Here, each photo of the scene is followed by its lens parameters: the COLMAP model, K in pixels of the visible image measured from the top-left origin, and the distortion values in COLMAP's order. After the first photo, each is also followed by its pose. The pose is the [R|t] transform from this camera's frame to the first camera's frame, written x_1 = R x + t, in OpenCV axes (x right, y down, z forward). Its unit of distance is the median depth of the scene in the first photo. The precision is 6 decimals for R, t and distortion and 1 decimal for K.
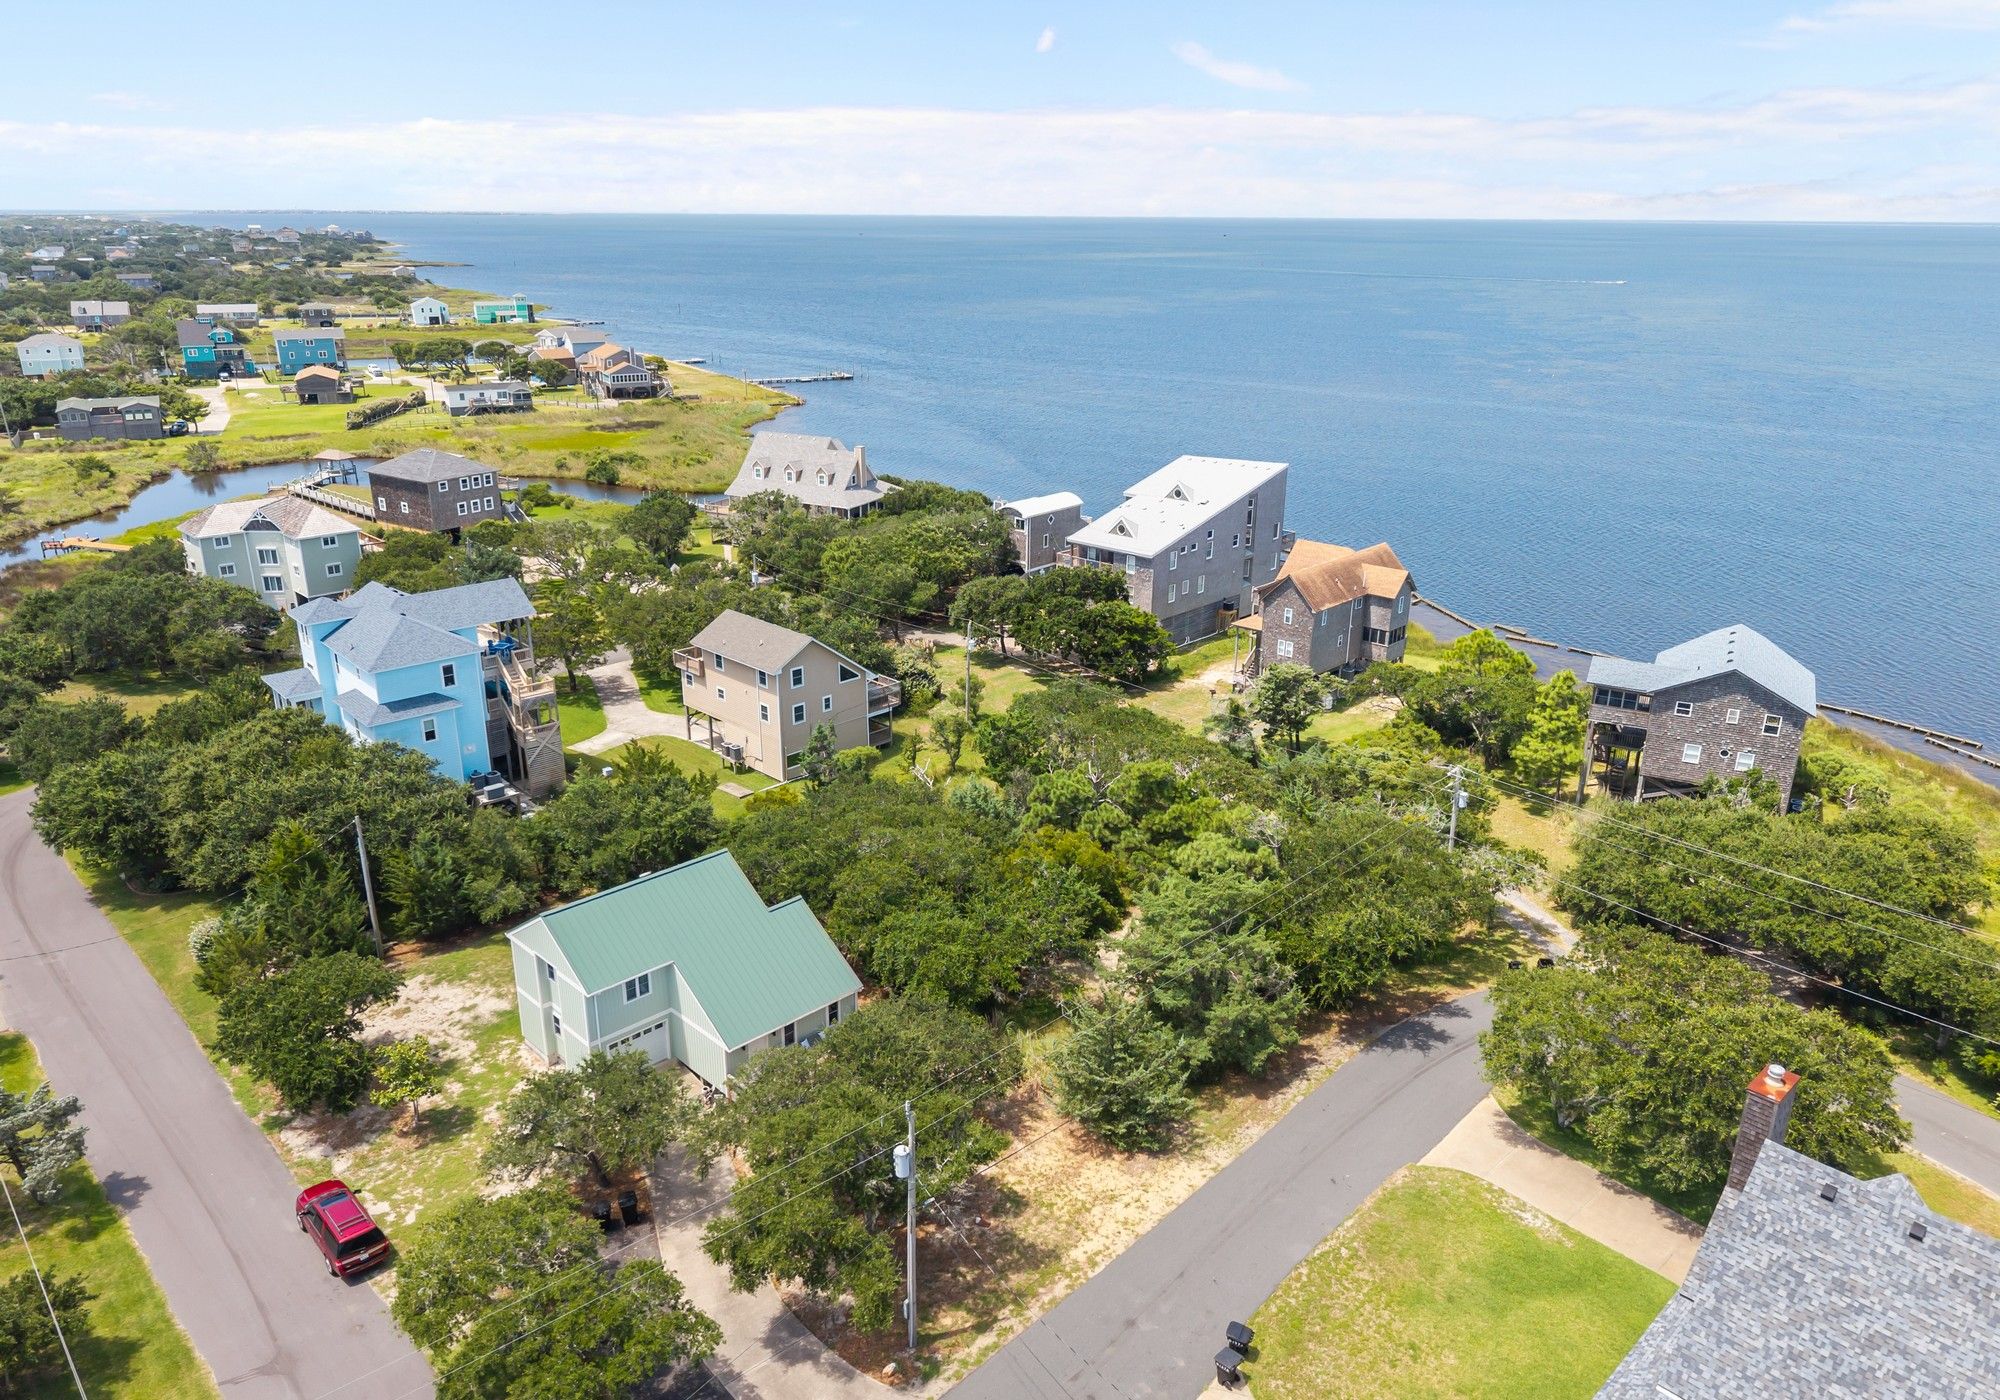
lens RADIAL K [[1300.7, 0, 1000.0], [0, 1300.7, 700.0], [0, 0, 1]] dist [0.064661, -0.106557]
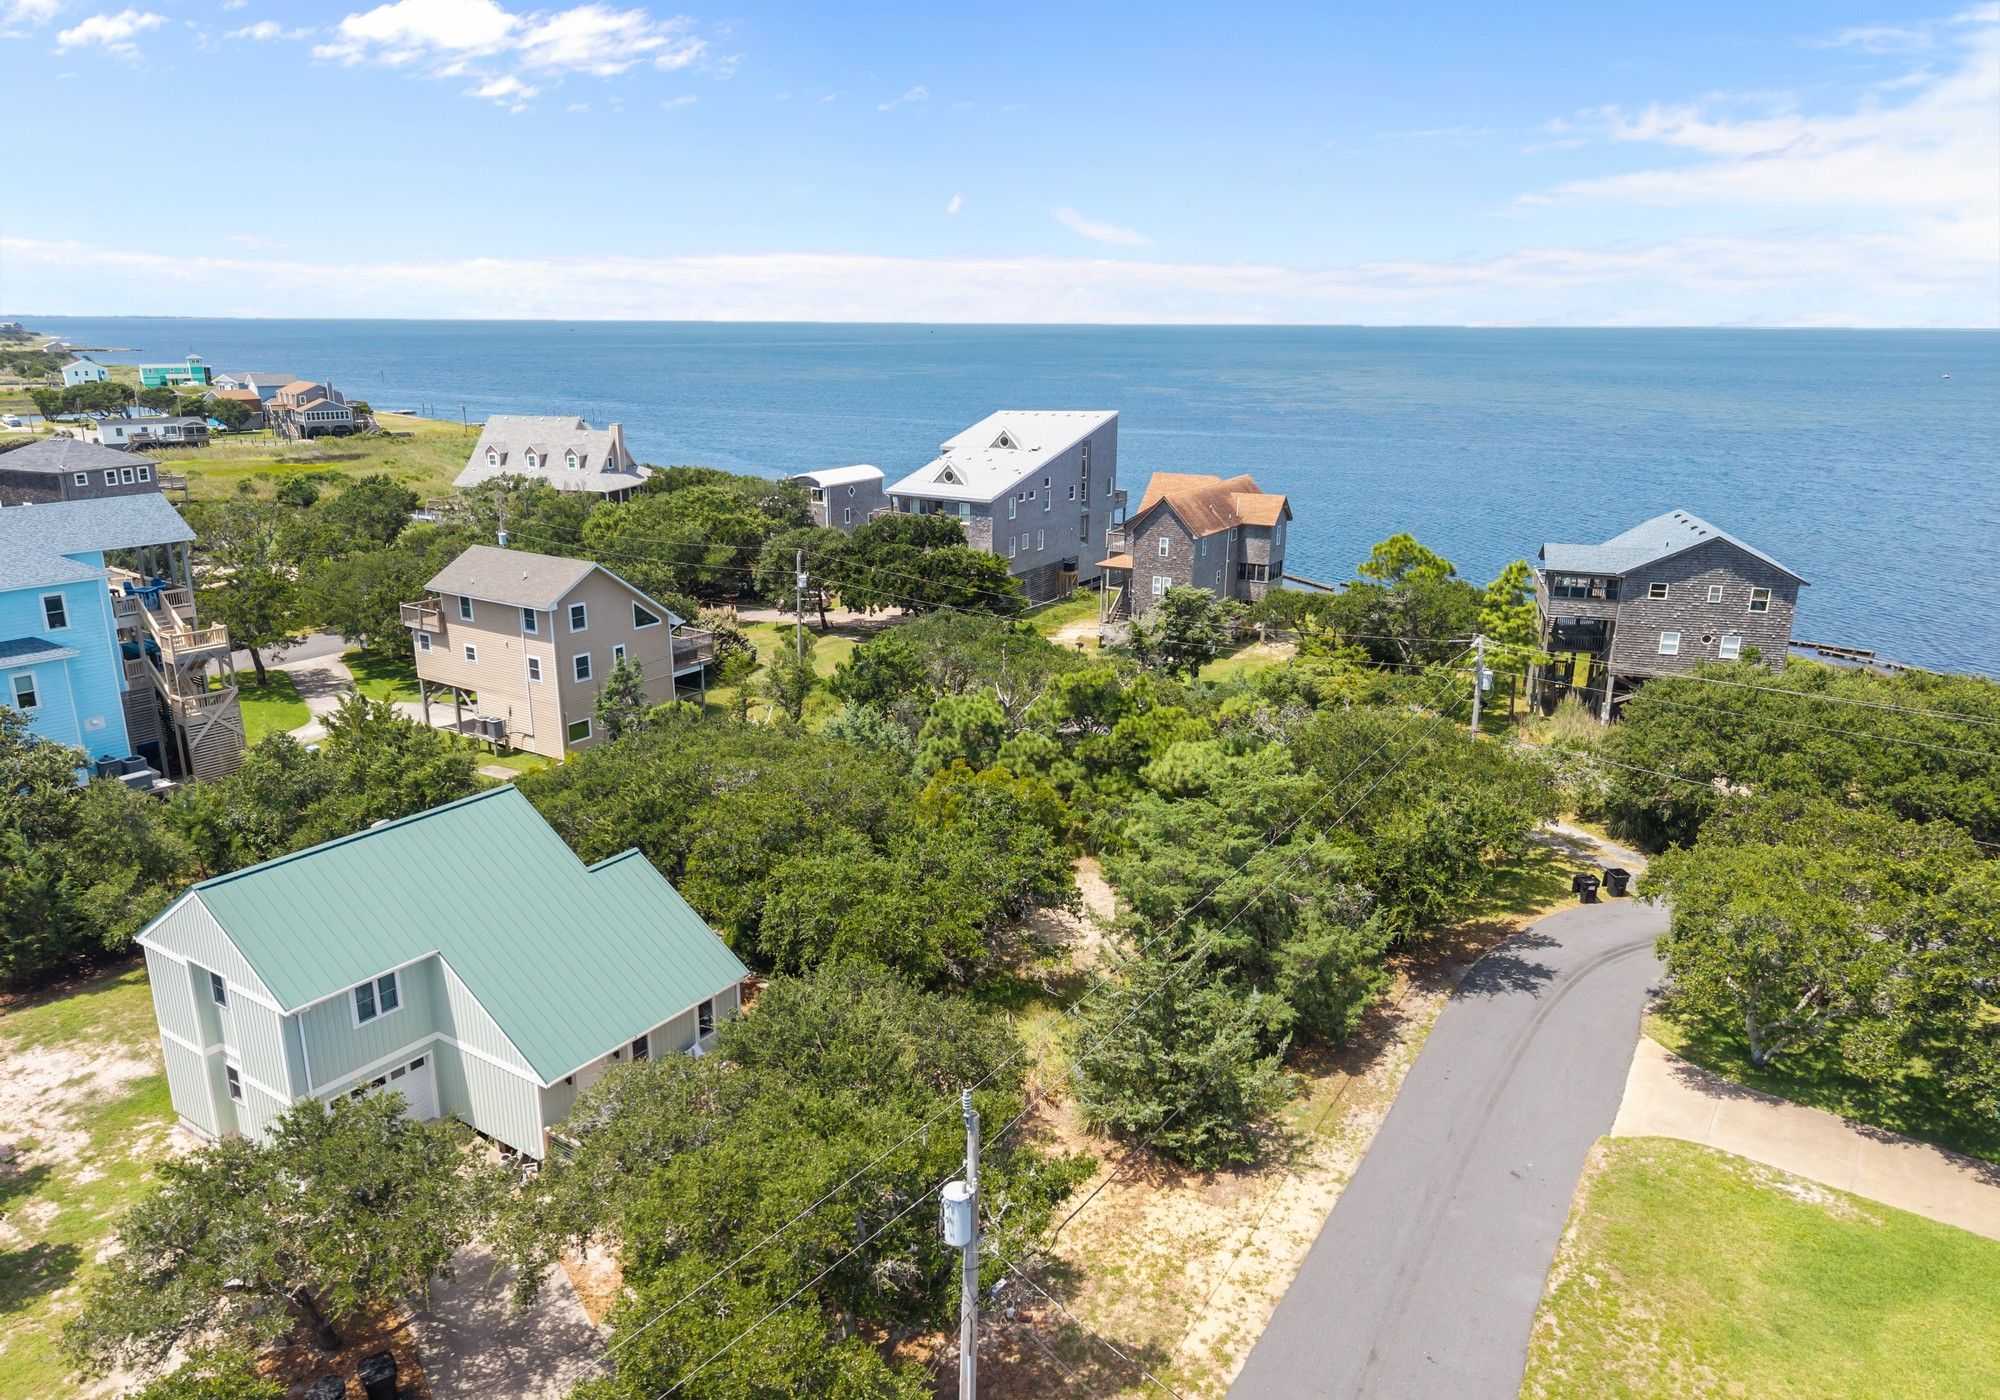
lens RADIAL K [[1292.9, 0, 982.8], [0, 1292.9, 698.5], [0, 0, 1]] dist [0.004031, 0.007459]
pose [[0.981007, -0.055613, 0.185829, -0.083020], [0.066570, 0.996360, -0.053248, 0.102051], [-0.182191, 0.064608, 0.981138, 0.277926]]
